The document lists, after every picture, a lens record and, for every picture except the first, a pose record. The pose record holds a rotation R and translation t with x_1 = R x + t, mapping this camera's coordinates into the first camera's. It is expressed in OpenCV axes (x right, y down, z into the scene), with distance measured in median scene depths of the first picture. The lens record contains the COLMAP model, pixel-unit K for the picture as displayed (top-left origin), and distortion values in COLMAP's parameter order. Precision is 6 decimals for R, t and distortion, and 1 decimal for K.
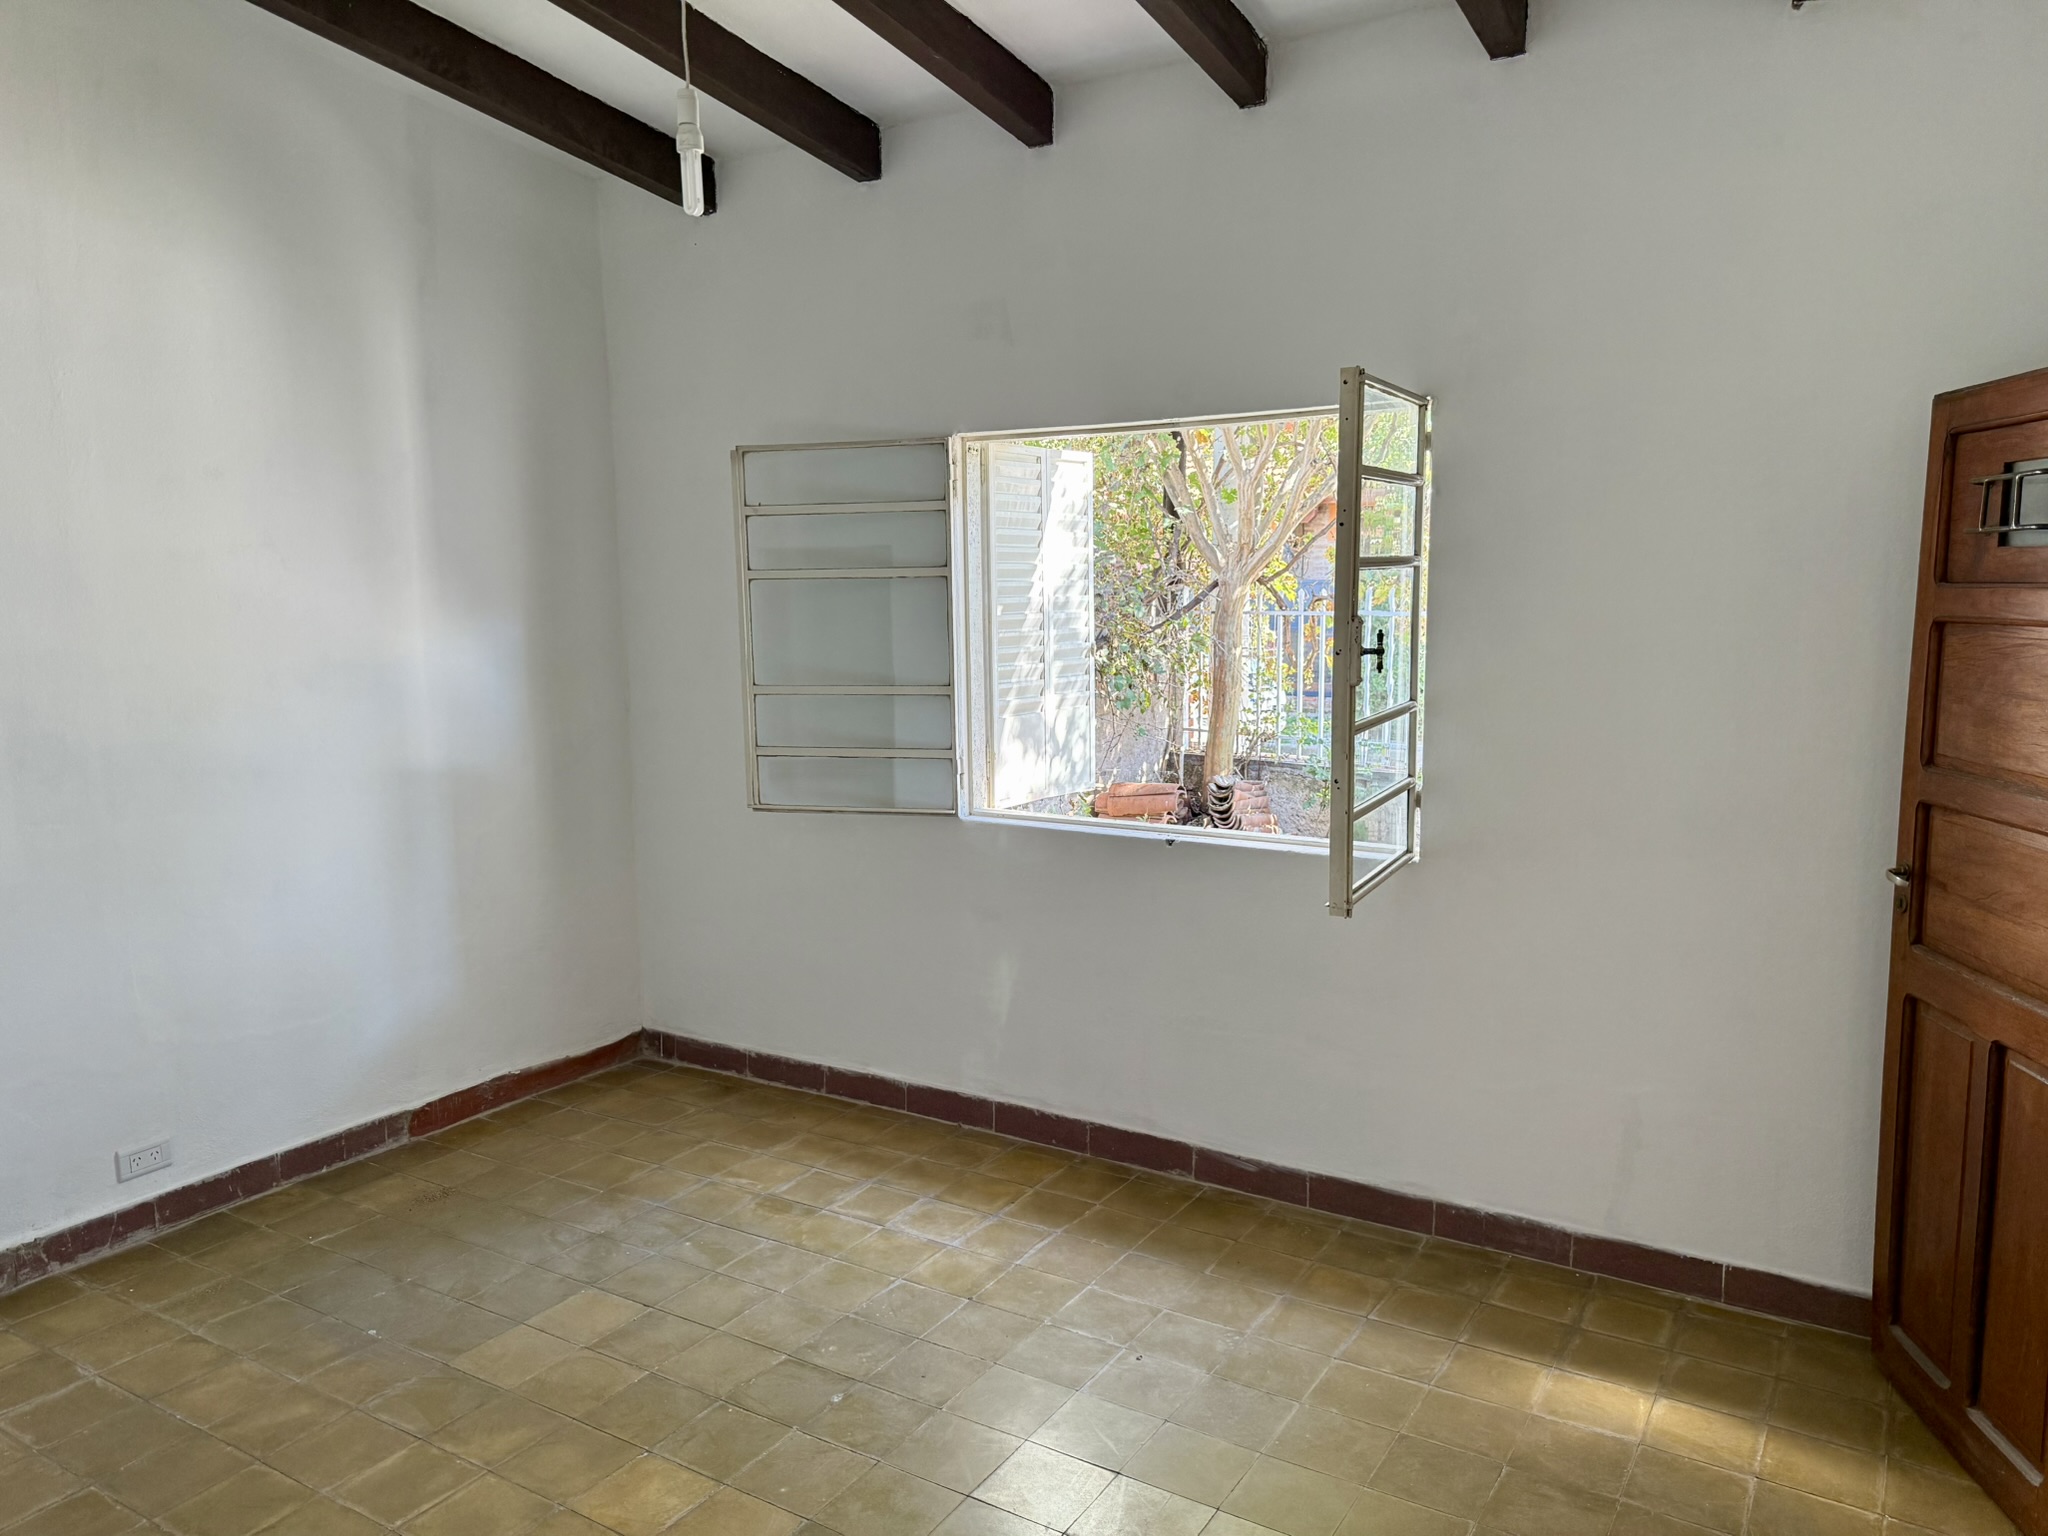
lens RADIAL K [[1442.5, 0, 1024.0], [0, 1442.5, 768.0], [0, 0, 1]] dist [0.082036, -0.092323]
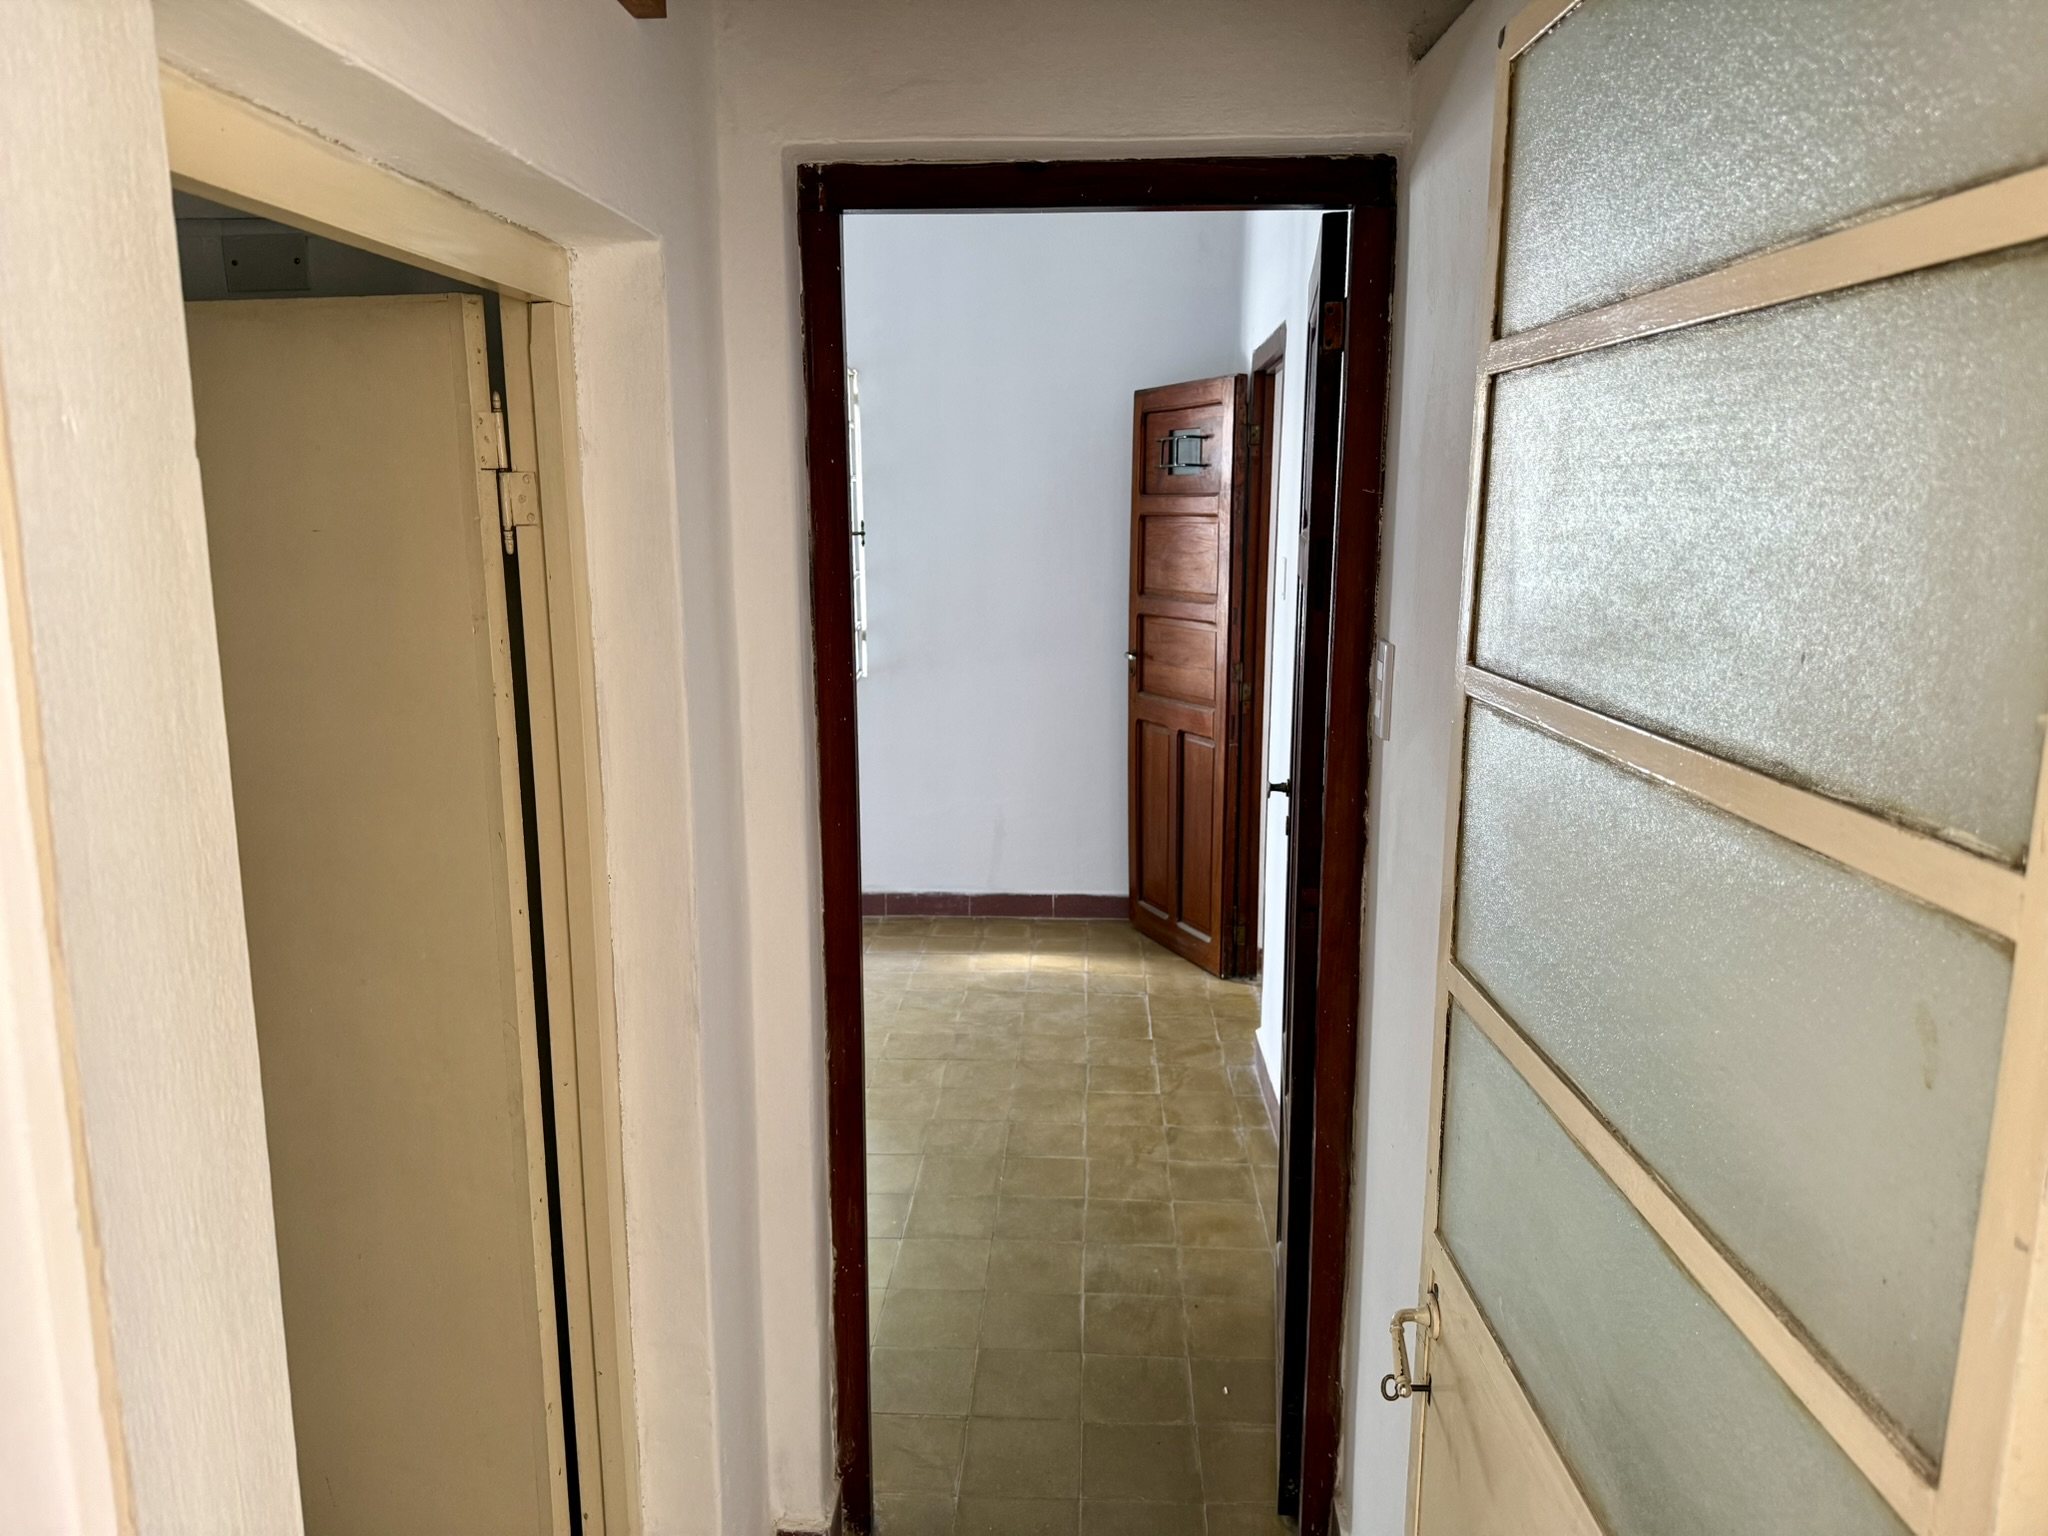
lens RADIAL K [[1442.5, 0, 1024.0], [0, 1442.5, 768.0], [0, 0, 1]] dist [0.082036, -0.092323]
pose [[0.875062, -0.084198, 0.476631, -0.410287], [0.056338, 0.995778, 0.072473, 0.077869], [-0.480720, -0.036566, 0.876111, -0.546826]]
